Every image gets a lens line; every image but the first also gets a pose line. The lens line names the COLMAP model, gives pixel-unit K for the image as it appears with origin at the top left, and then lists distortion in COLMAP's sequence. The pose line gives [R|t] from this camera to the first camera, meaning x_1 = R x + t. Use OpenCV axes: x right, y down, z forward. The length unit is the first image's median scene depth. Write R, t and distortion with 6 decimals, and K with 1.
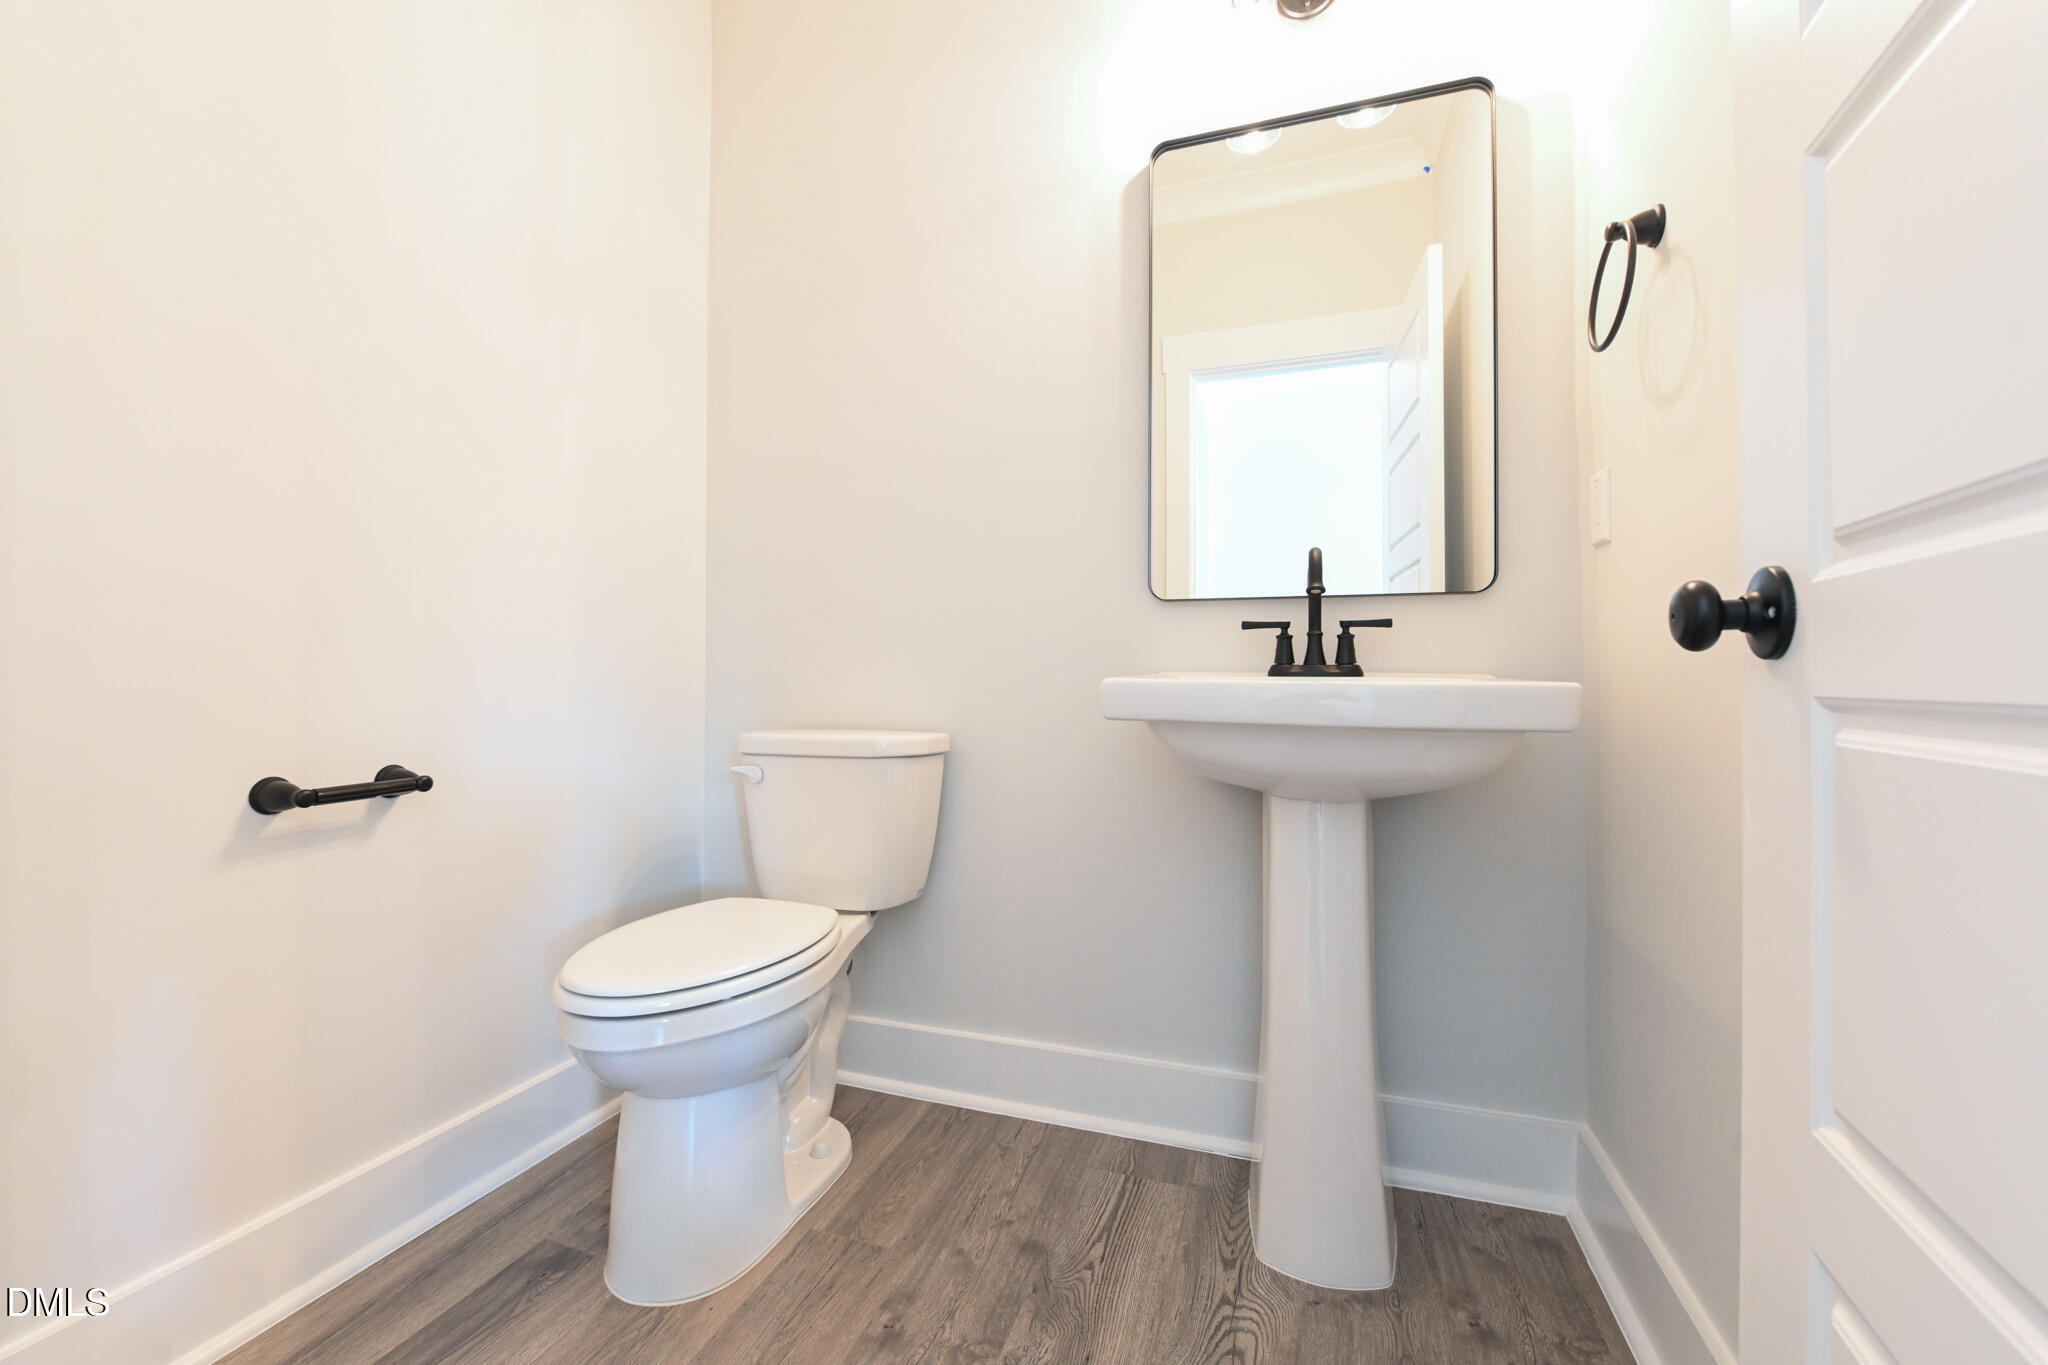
lens RADIAL K [[819.0, 0, 1024.0], [0, 819.0, 682.5], [0, 0, 1]] dist [-0.001372, -0.000158]
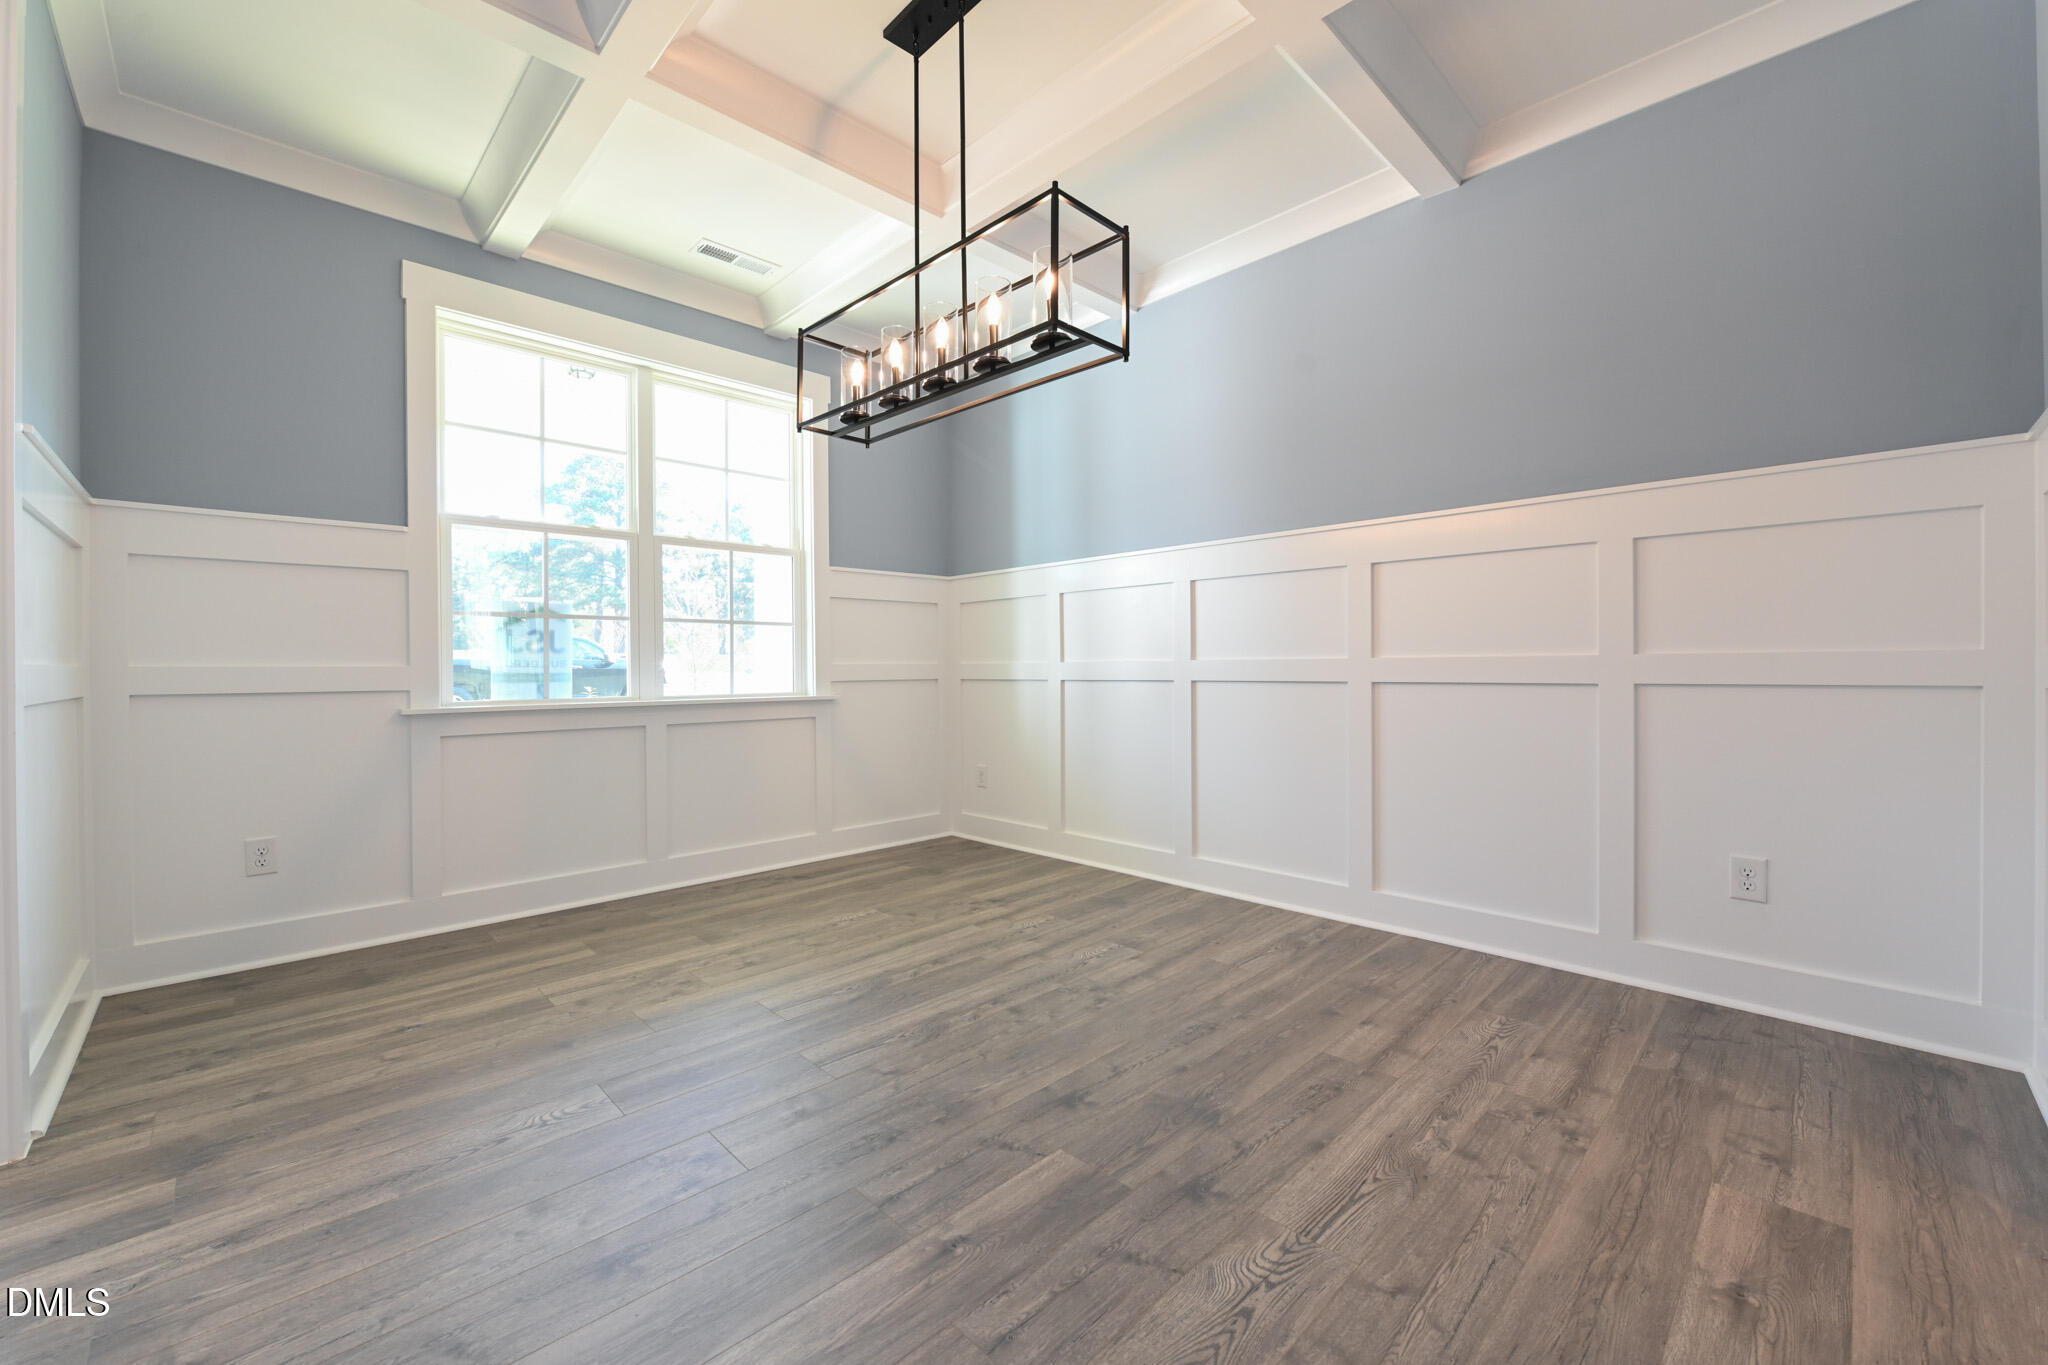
lens RADIAL K [[819.0, 0, 1024.0], [0, 819.0, 682.5], [0, 0, 1]] dist [-0.001372, -0.000158]
pose [[-0.893482, -0.001151, 0.449097, 0.049139], [0.007831, 0.999805, 0.018141, -0.078038], [-0.449031, 0.019726, -0.893299, 2.113695]]
